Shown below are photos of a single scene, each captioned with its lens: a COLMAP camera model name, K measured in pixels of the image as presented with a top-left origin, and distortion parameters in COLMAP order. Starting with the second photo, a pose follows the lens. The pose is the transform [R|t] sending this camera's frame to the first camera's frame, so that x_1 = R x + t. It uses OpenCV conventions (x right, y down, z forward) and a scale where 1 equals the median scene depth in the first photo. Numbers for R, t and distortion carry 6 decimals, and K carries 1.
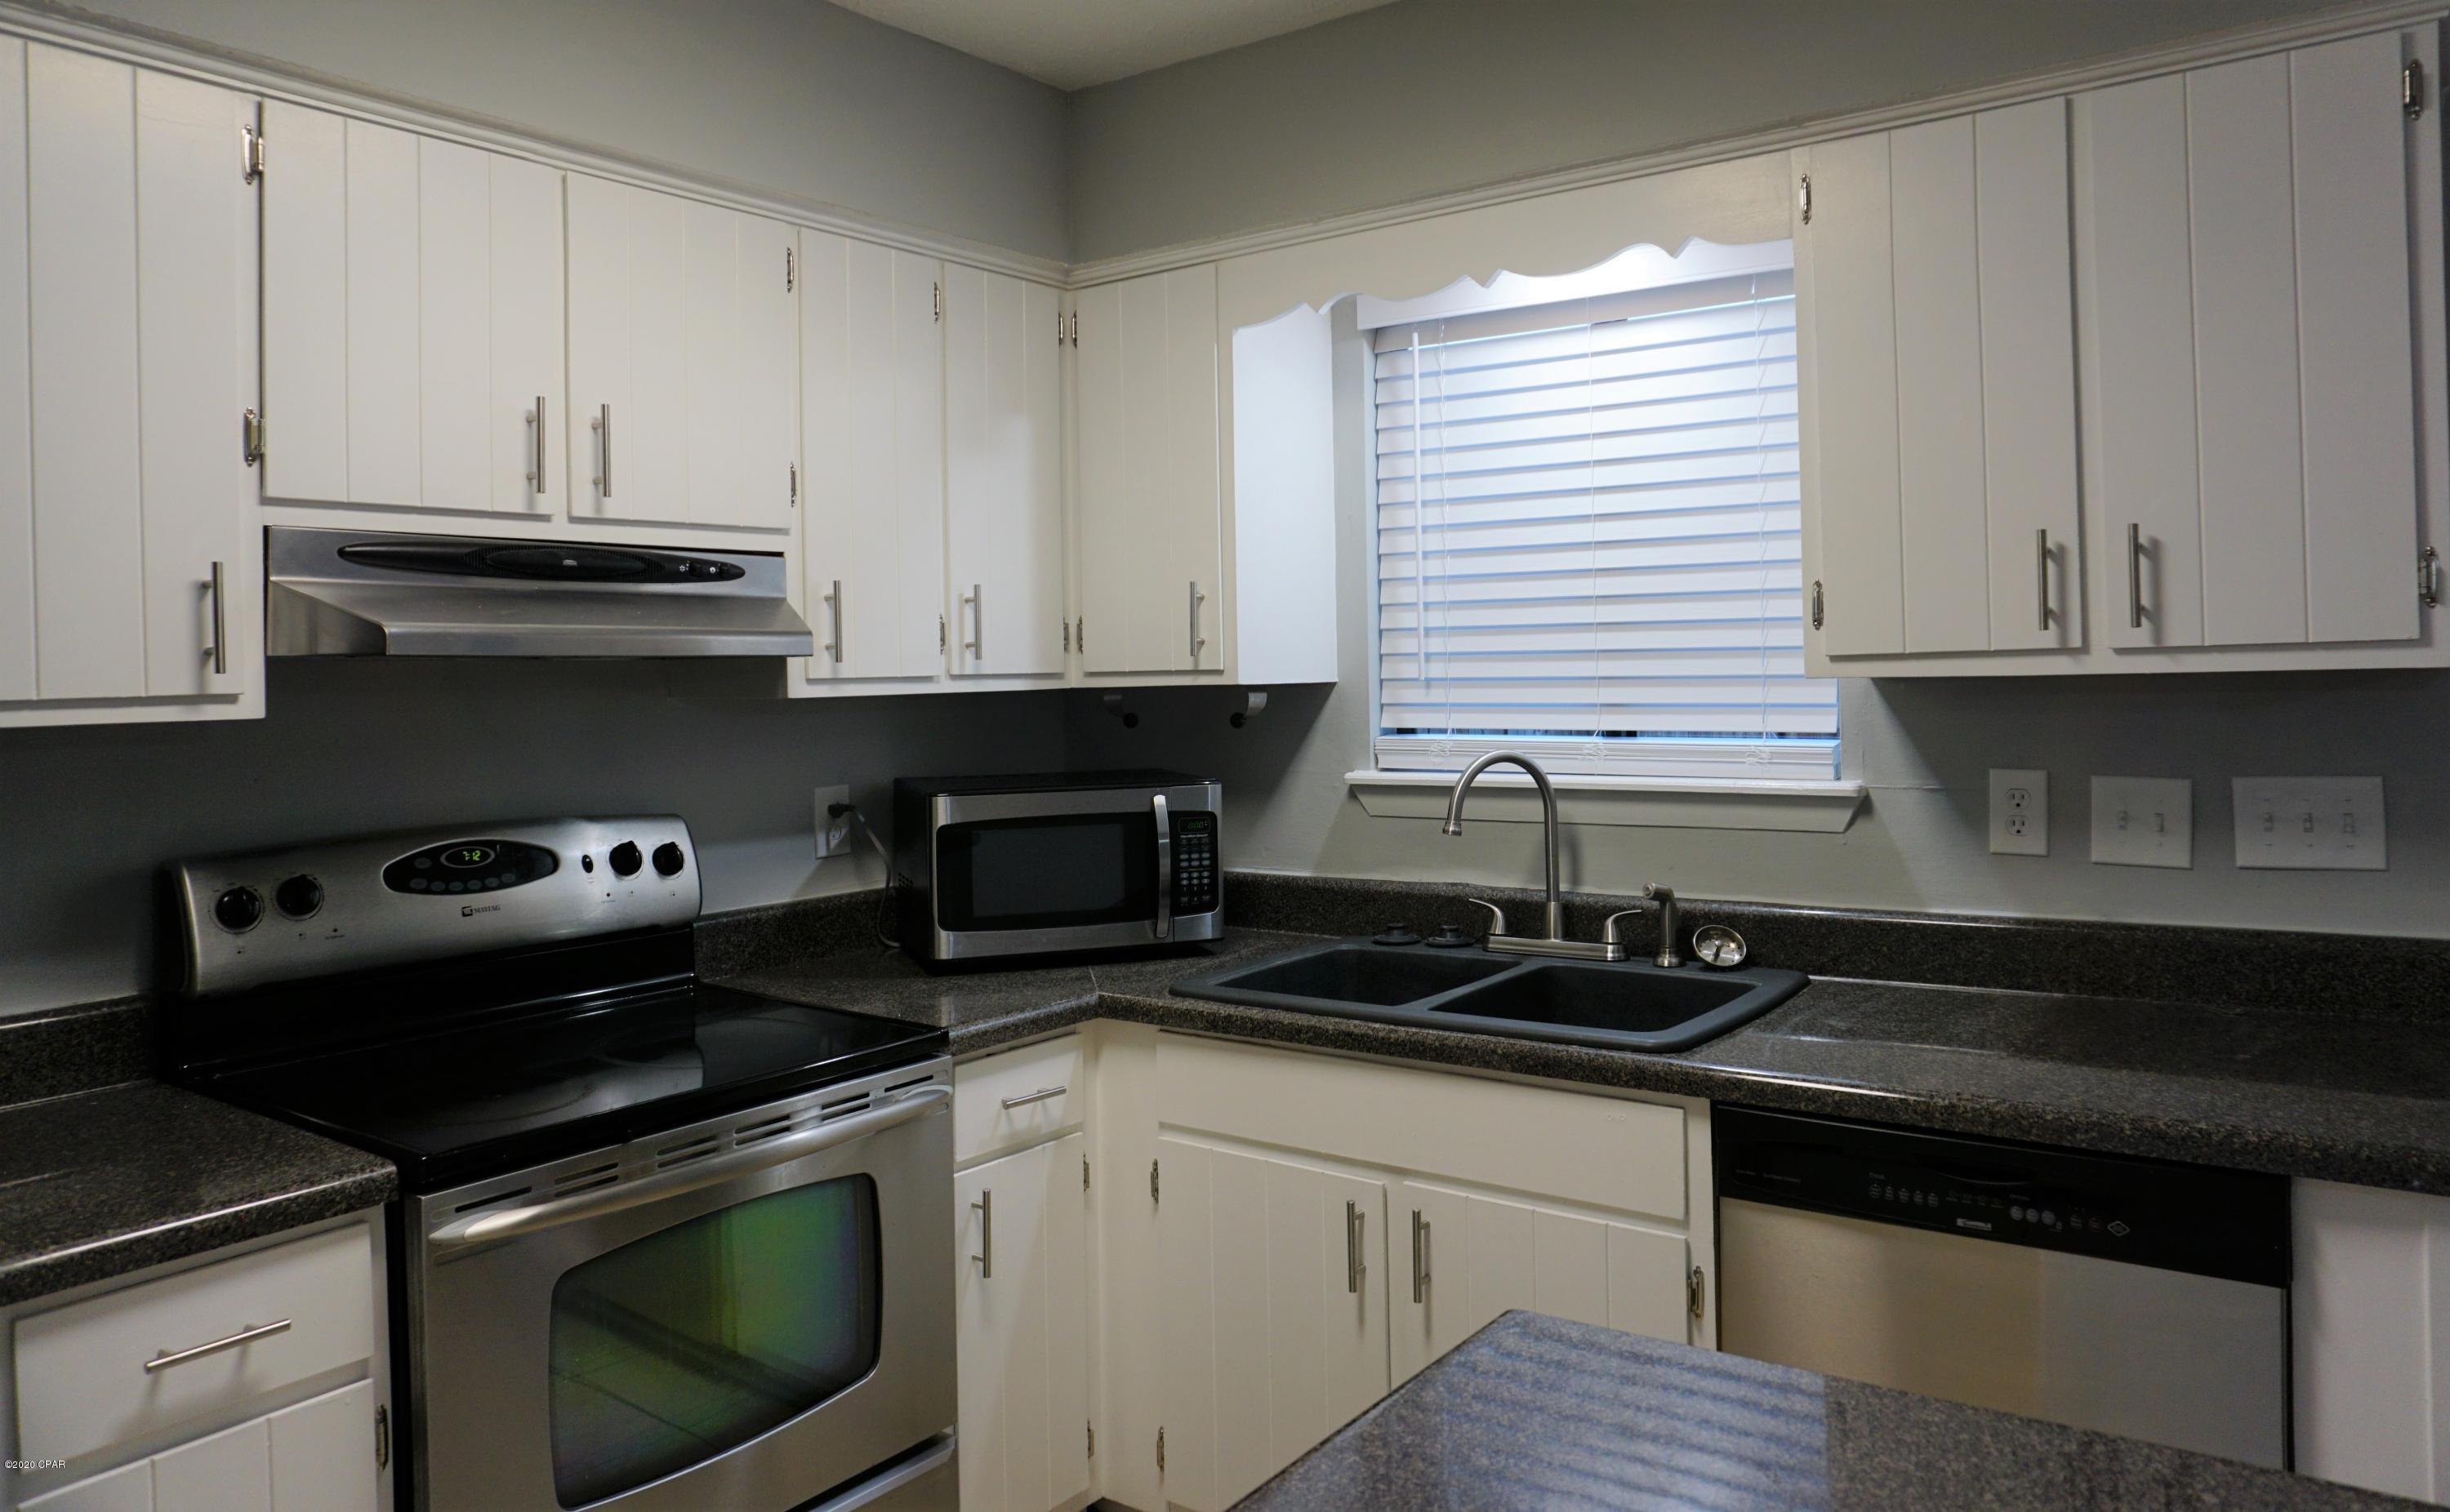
lens RADIAL K [[1682.1, 0, 1228.6], [0, 1682.1, 670.5], [0, 0, 1]] dist [-0.056333, 0.042184]
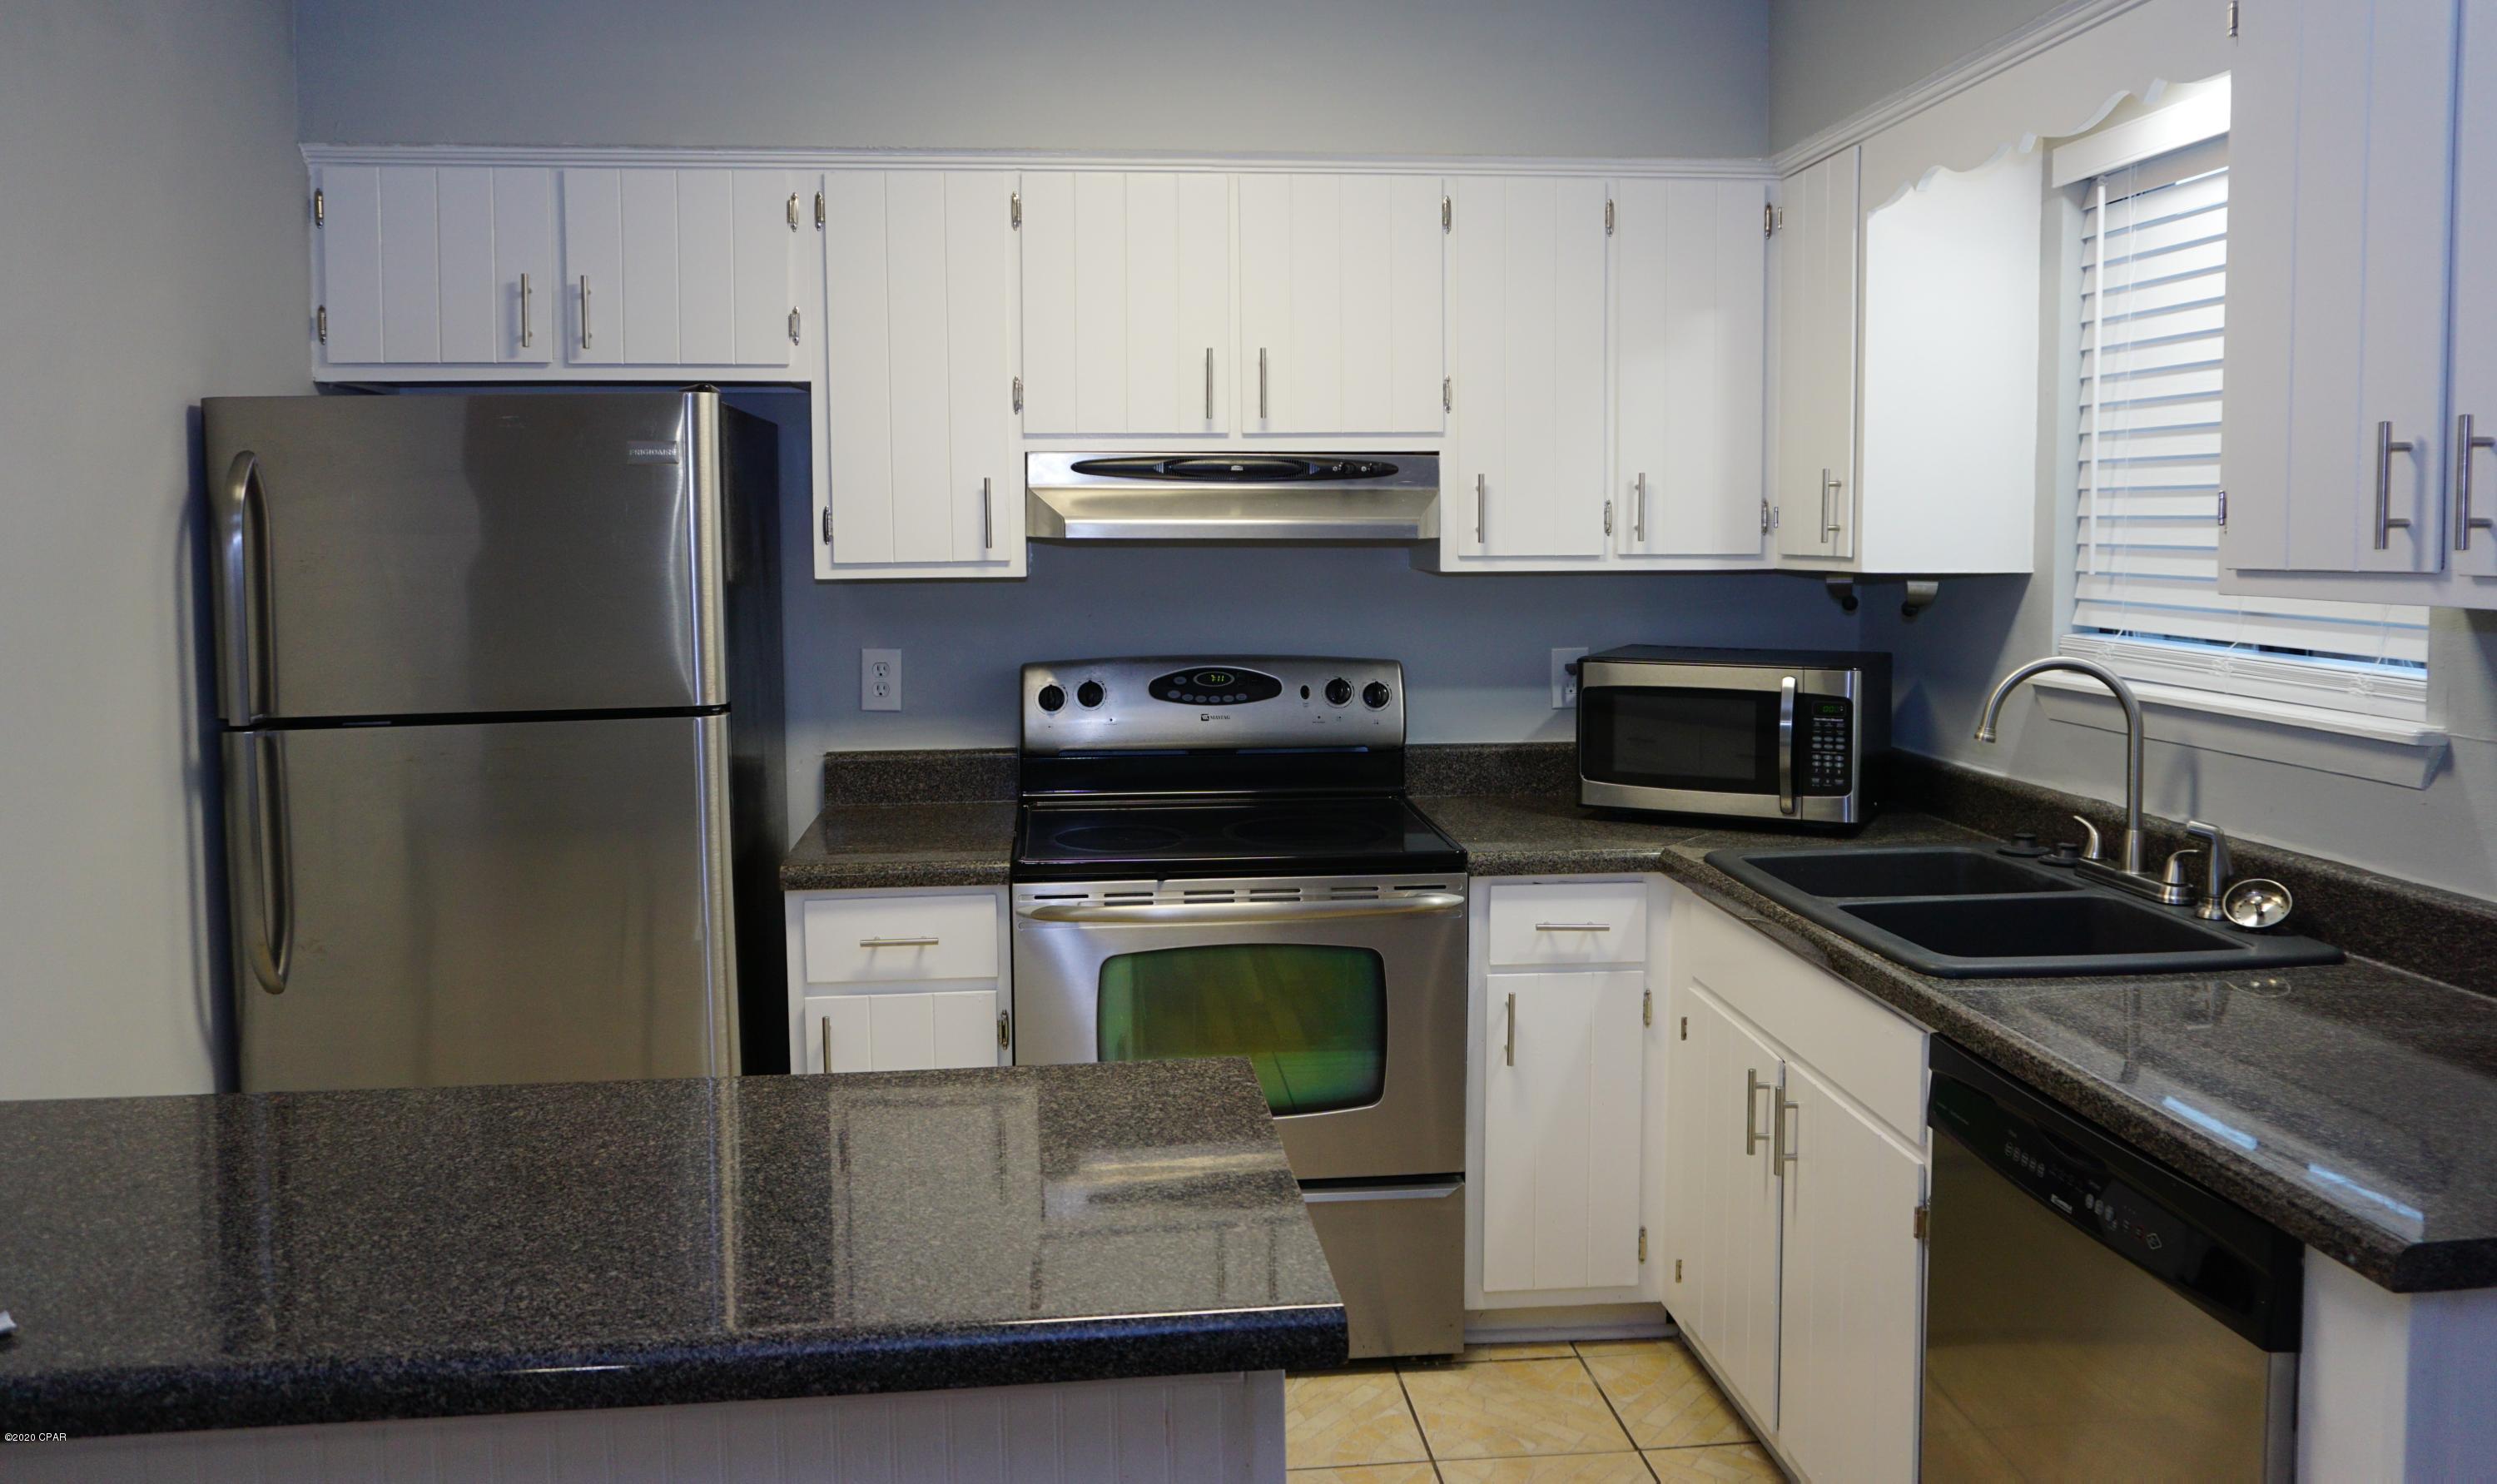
lens RADIAL K [[1793.7, 0, 1242.1], [0, 1793.7, 657.8], [0, 0, 1]] dist [-0.007325, -0.002585]
pose [[0.671226, 0.071467, -0.737799, 0.607493], [-0.010692, 0.996171, 0.086766, -0.032852], [0.741175, -0.050351, 0.669421, 0.015648]]
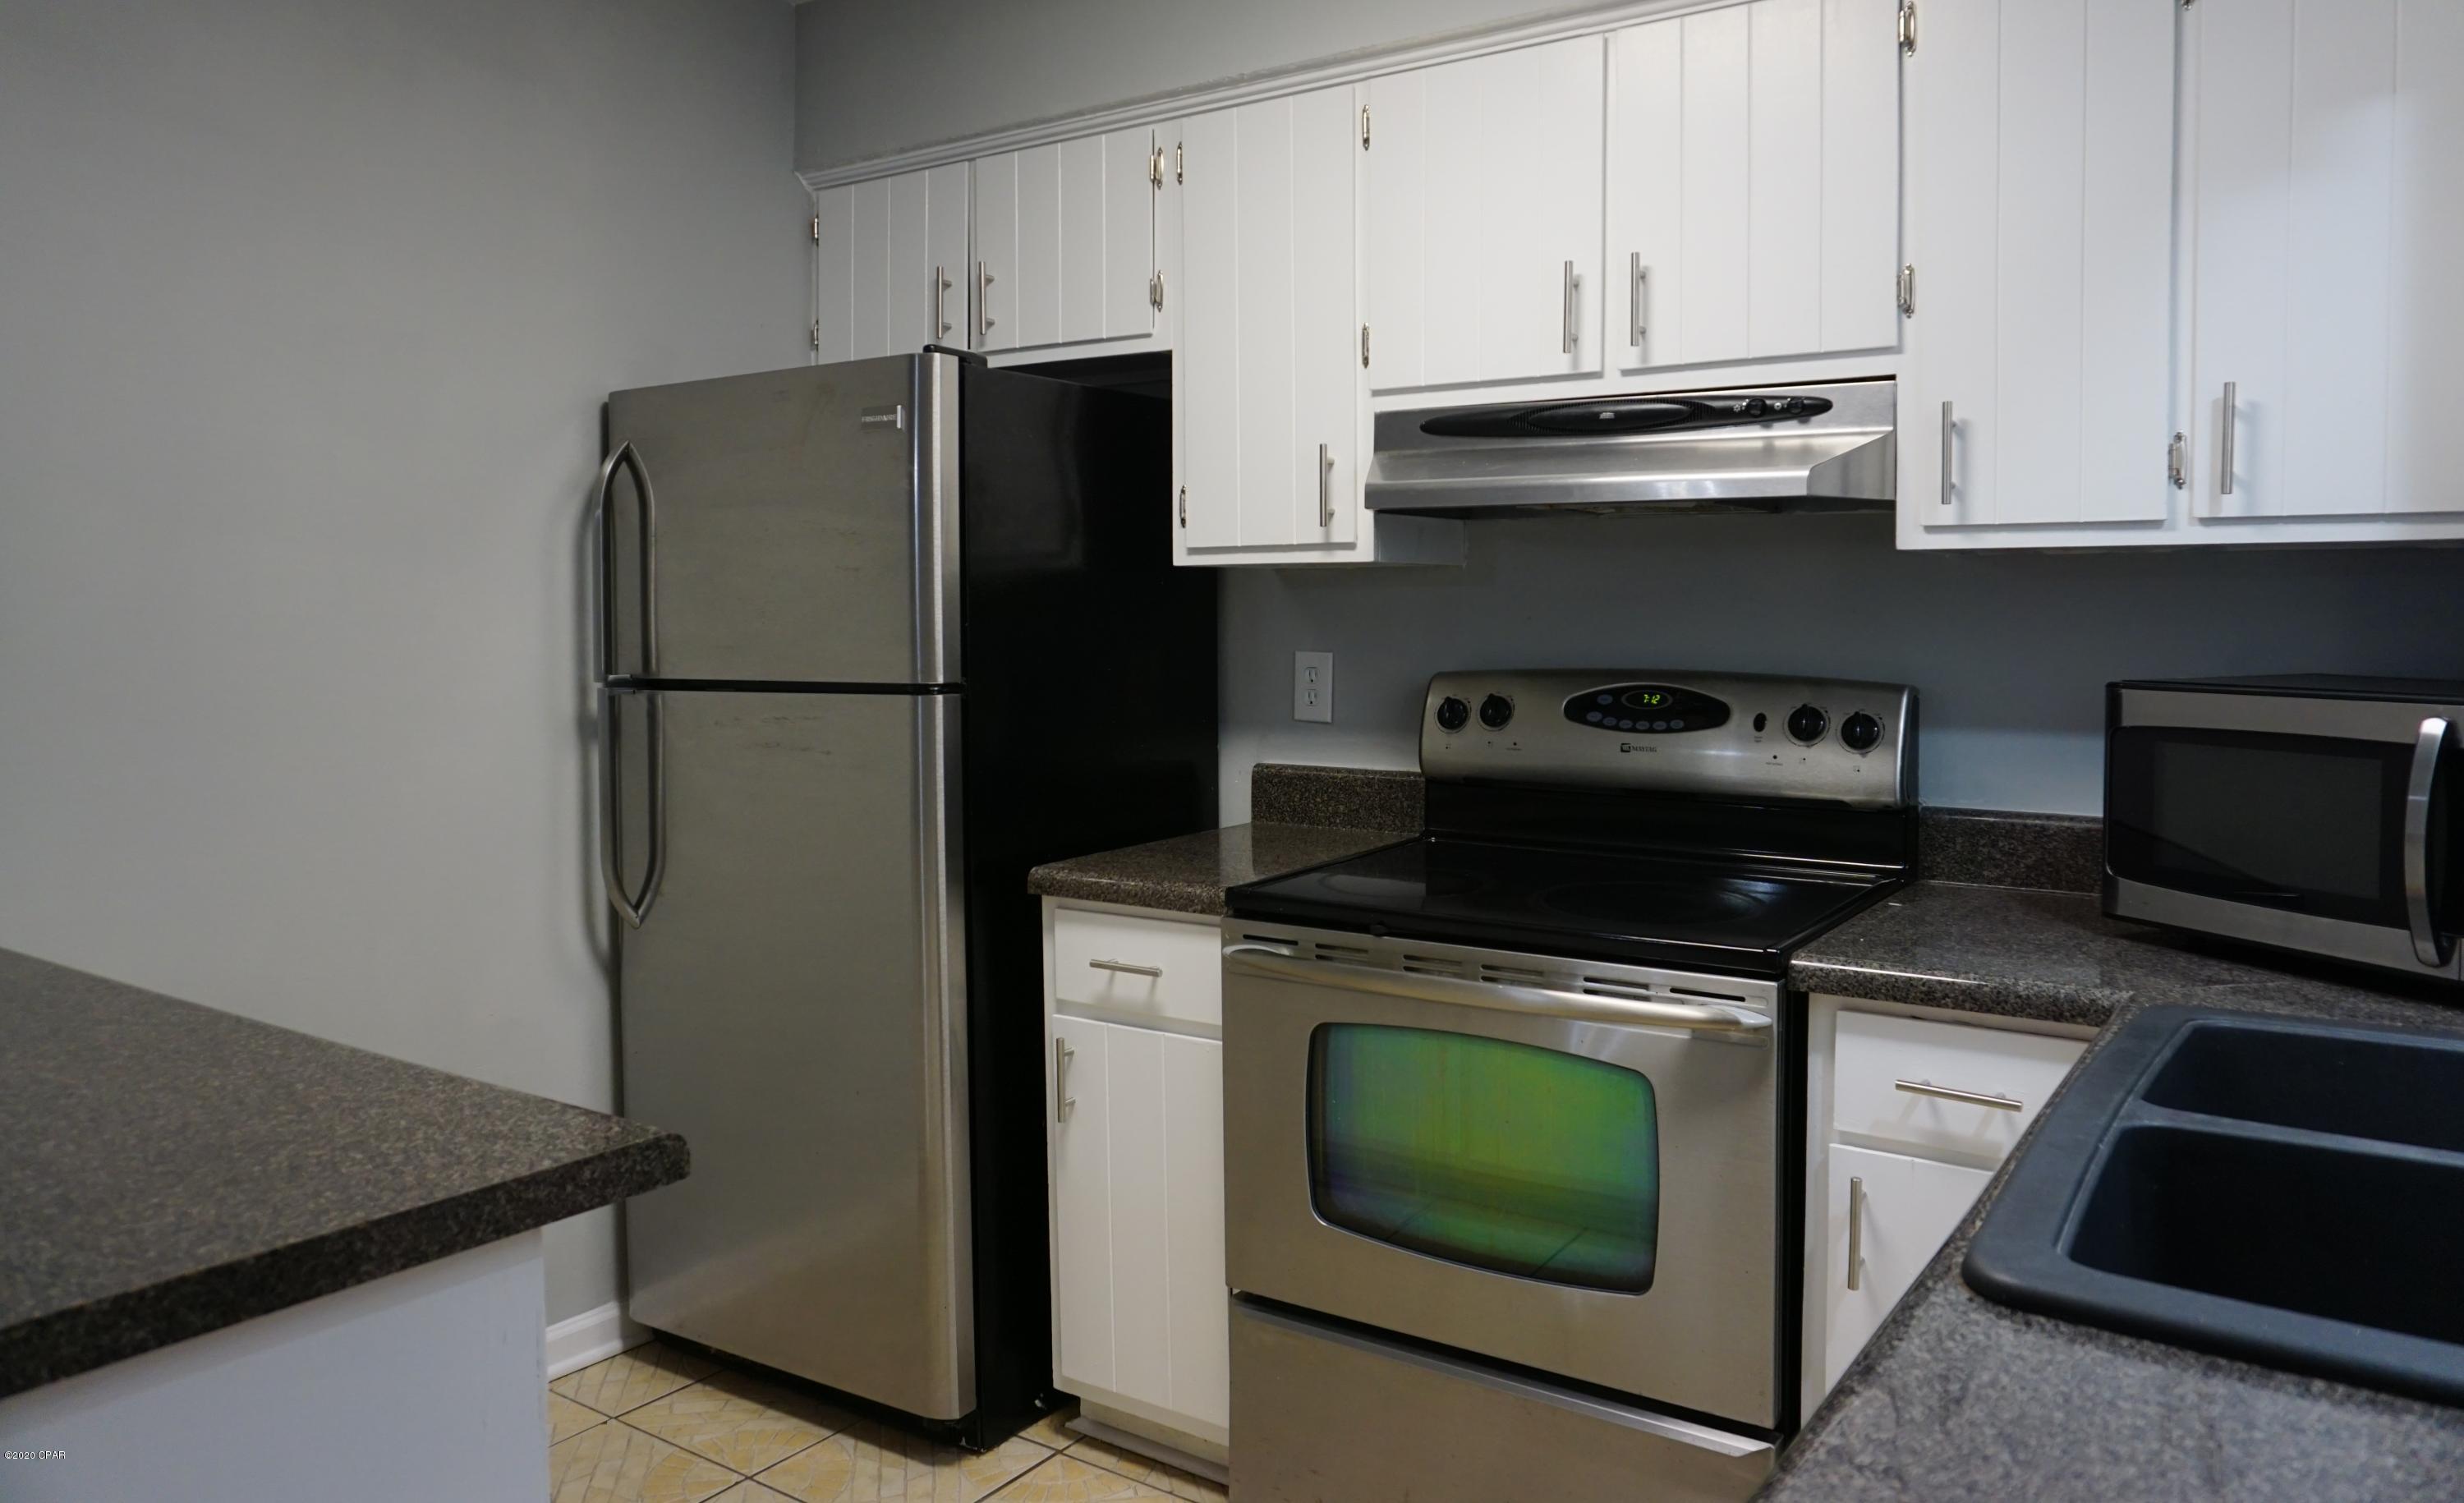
lens RADIAL K [[1703.5, 0, 1256.8], [0, 1703.5, 676.0], [0, 0, 1]] dist [-0.004228, -0.000231]
pose [[0.052202, 0.057905, -0.996956, 0.572306], [-0.004390, 0.998321, 0.057755, 0.031748], [0.998627, 0.001362, 0.052369, 0.635490]]
